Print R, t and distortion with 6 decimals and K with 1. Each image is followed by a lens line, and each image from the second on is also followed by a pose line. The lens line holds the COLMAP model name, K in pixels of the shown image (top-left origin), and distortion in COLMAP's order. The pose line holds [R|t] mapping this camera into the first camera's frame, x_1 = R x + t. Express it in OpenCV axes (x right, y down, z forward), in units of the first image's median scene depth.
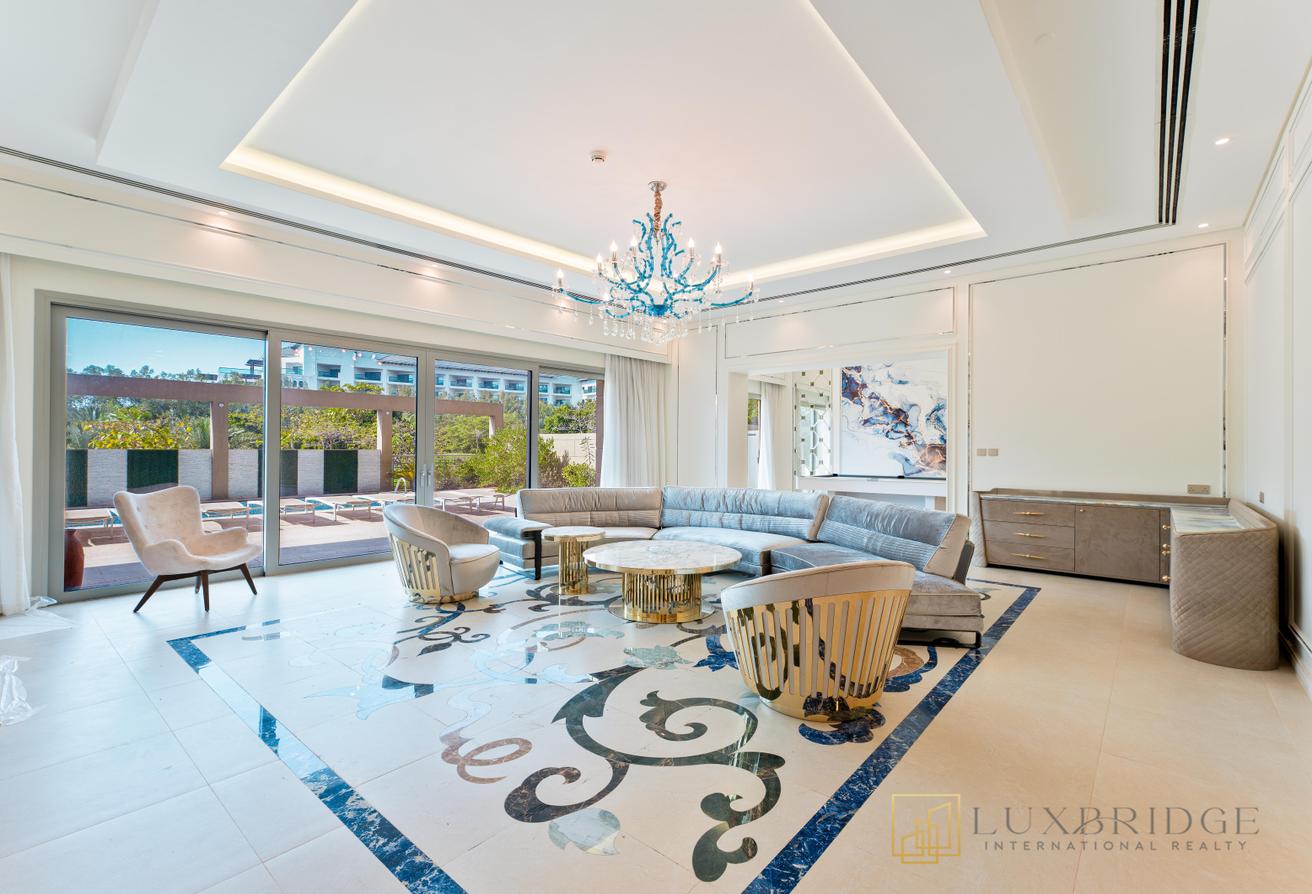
lens RADIAL K [[602.7, 0, 652.8], [0, 602.7, 446.3], [0, 0, 1]] dist [0.004389, 0.000779]
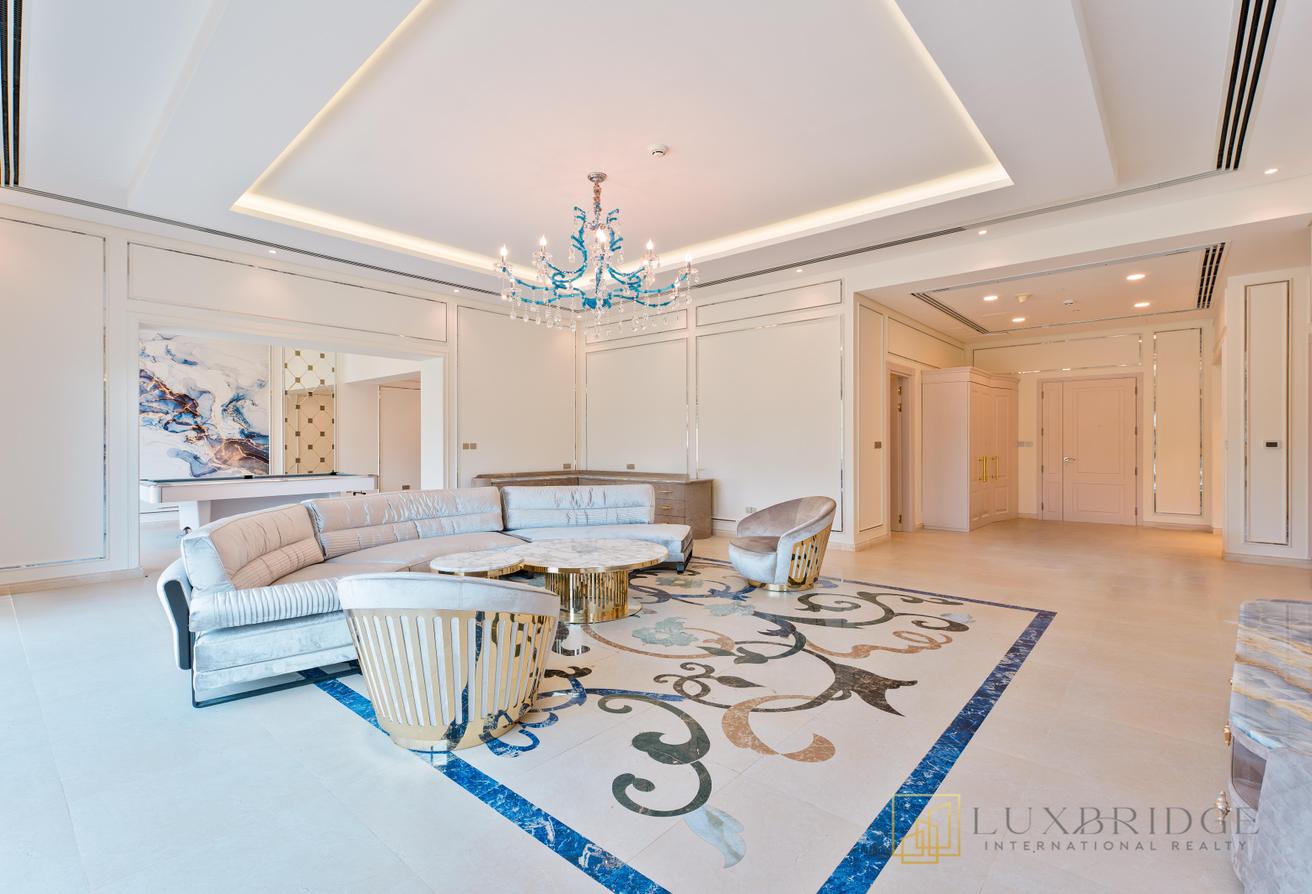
lens RADIAL K [[602.7, 0, 652.5], [0, 602.7, 445.2], [0, 0, 1]] dist [0.004389, 0.000779]
pose [[-0.017916, -0.006508, 0.999818, -0.835913], [-0.000652, 0.999979, 0.006497, -0.000838], [-0.999839, -0.000536, -0.017920, 0.790842]]
